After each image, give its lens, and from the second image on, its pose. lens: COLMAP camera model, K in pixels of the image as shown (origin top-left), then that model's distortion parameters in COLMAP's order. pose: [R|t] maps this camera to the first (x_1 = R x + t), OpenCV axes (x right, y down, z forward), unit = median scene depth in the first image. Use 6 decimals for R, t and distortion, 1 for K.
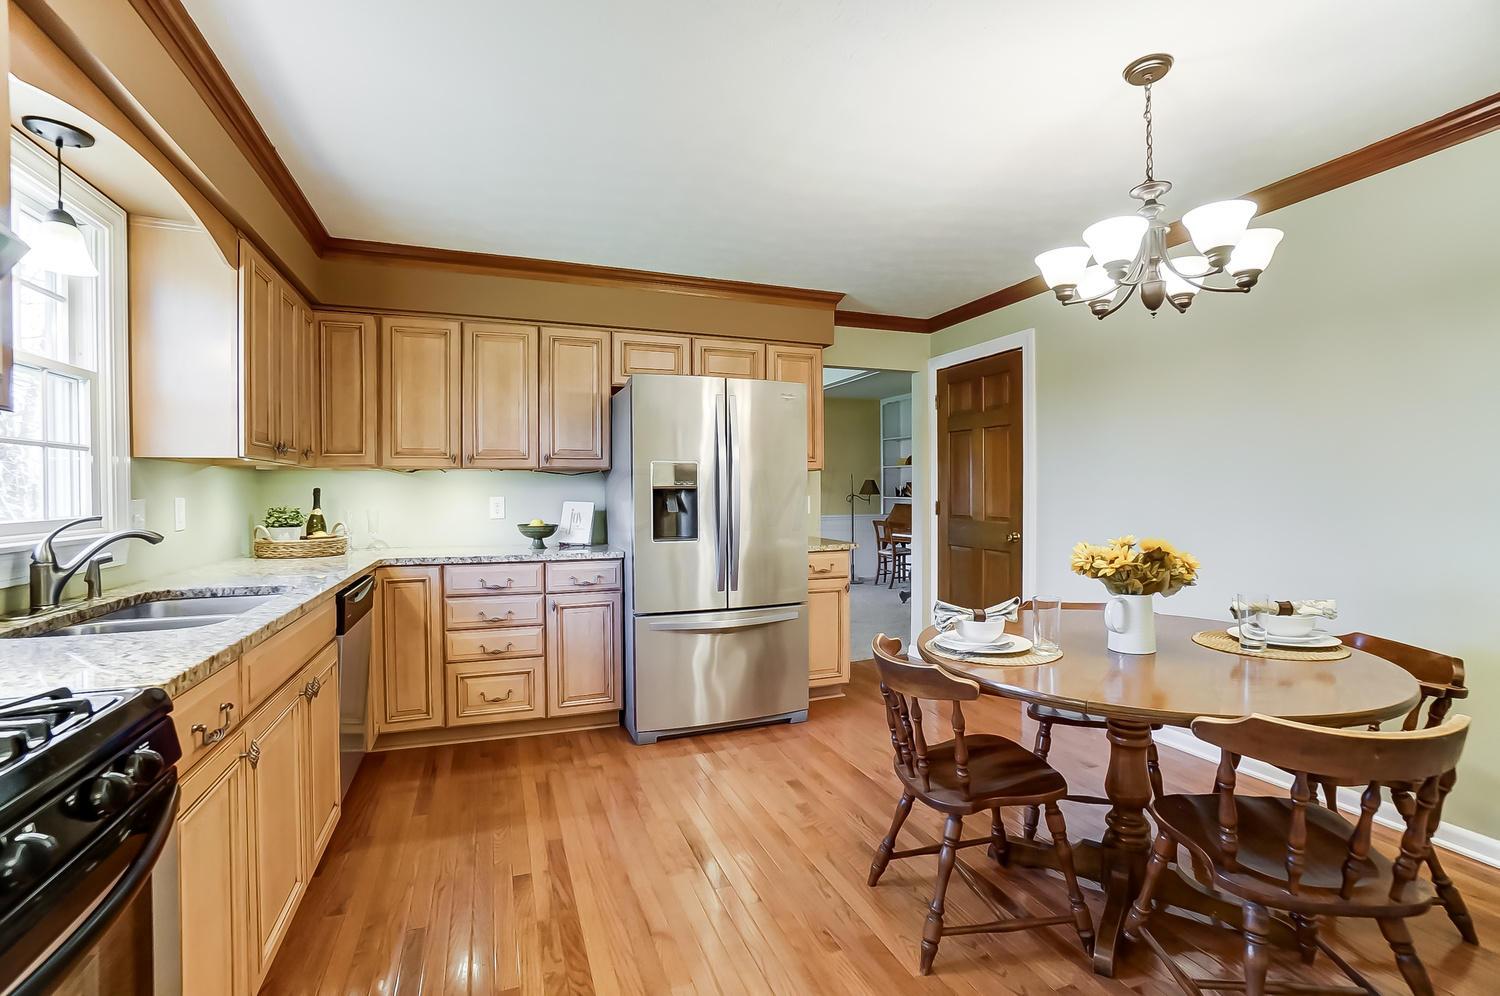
lens RADIAL K [[668.6, 0, 751.9], [0, 668.6, 501.8], [0, 0, 1]] dist [-0.062214, 0.023480]
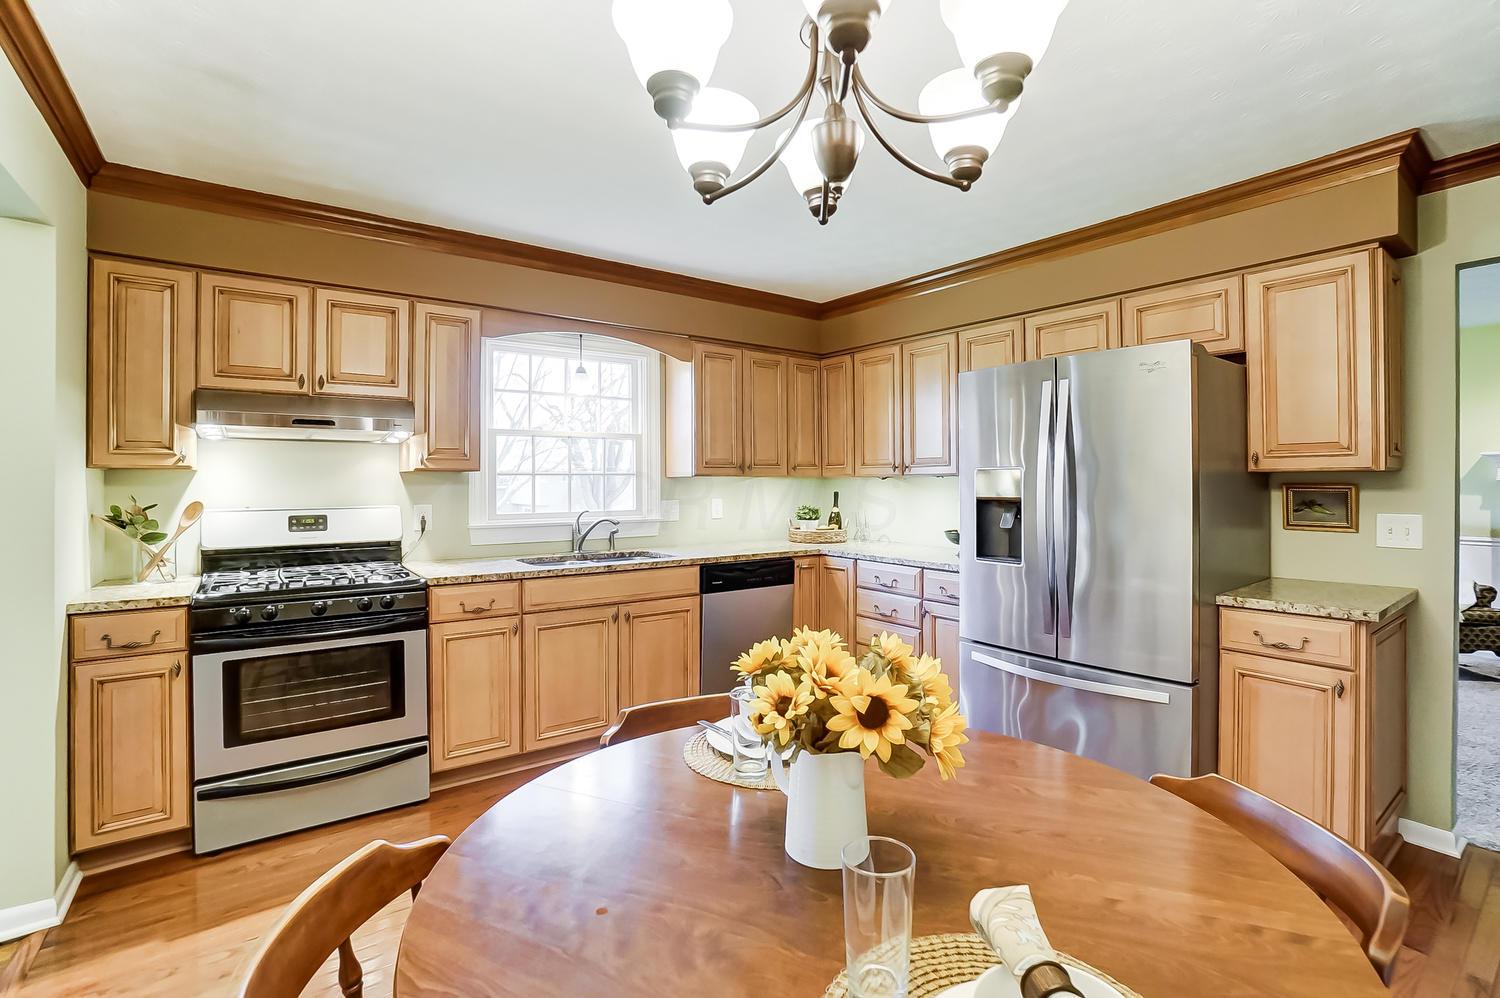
lens RADIAL K [[673.0, 0, 752.6], [0, 673.0, 484.6], [0, 0, 1]] dist [-0.036944, 0.000036]
pose [[0.269158, 0.007168, -0.963069, 0.602076], [-0.014862, 0.999884, 0.003288, -0.036381], [0.962981, 0.013428, 0.269234, 0.461074]]
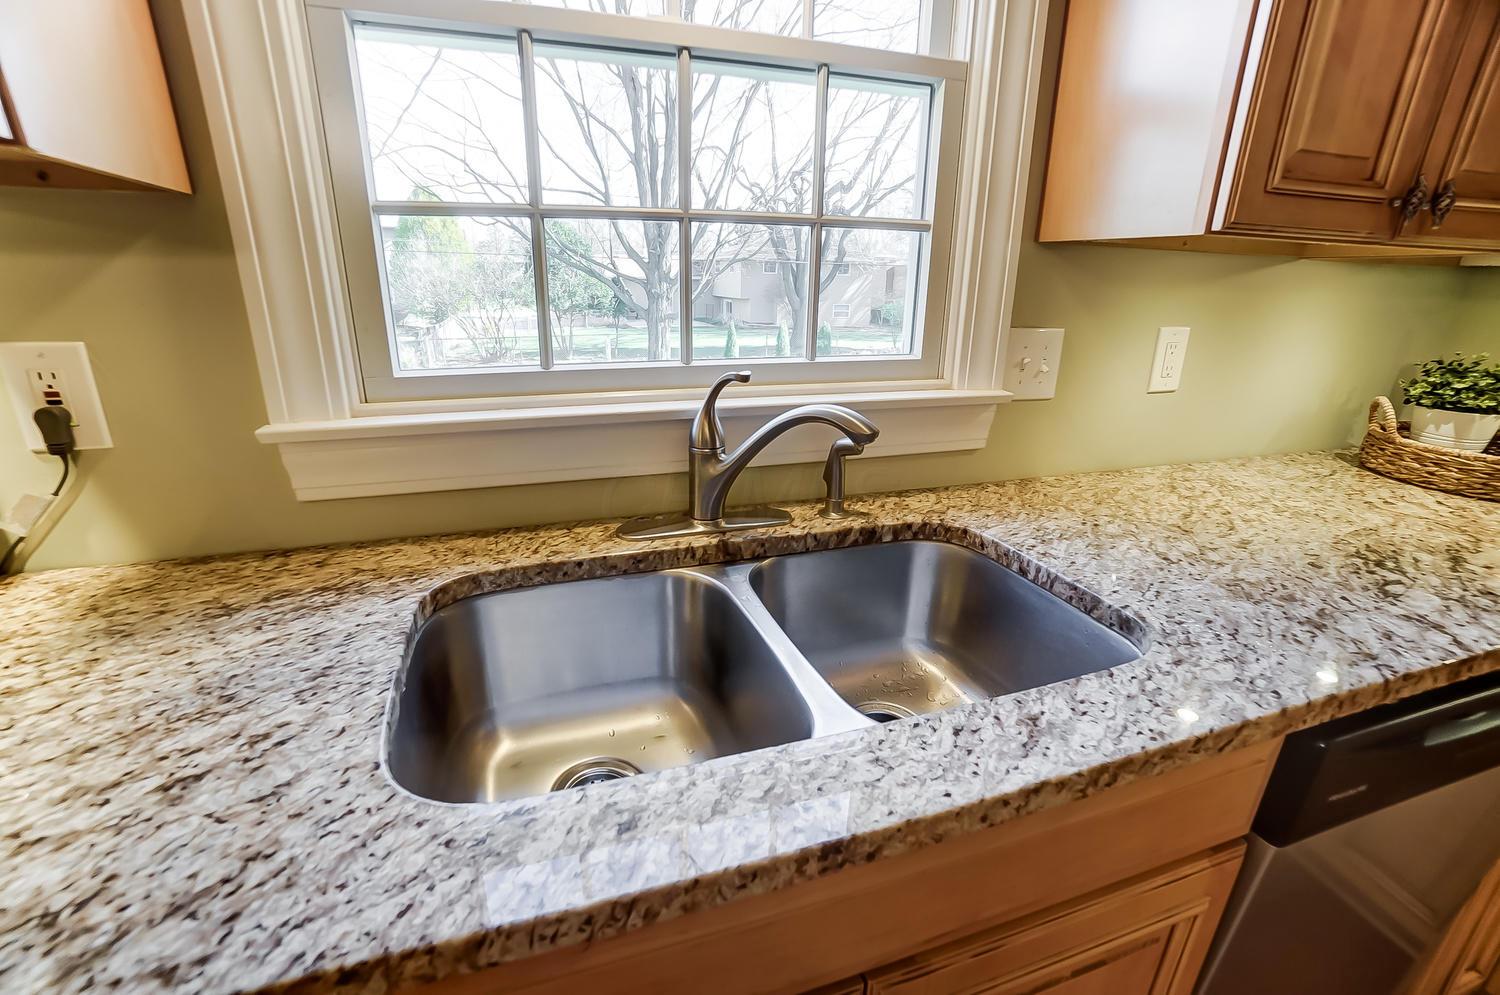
lens RADIAL K [[663.3, 0, 736.6], [0, 663.3, 500.2], [0, 0, 1]] dist [-0.061995, 0.023067]
pose [[-0.046689, 0.325985, -0.944221, -0.259803], [-0.031841, 0.944286, 0.327582, -0.024300], [0.998402, 0.045360, -0.033708, 0.504553]]
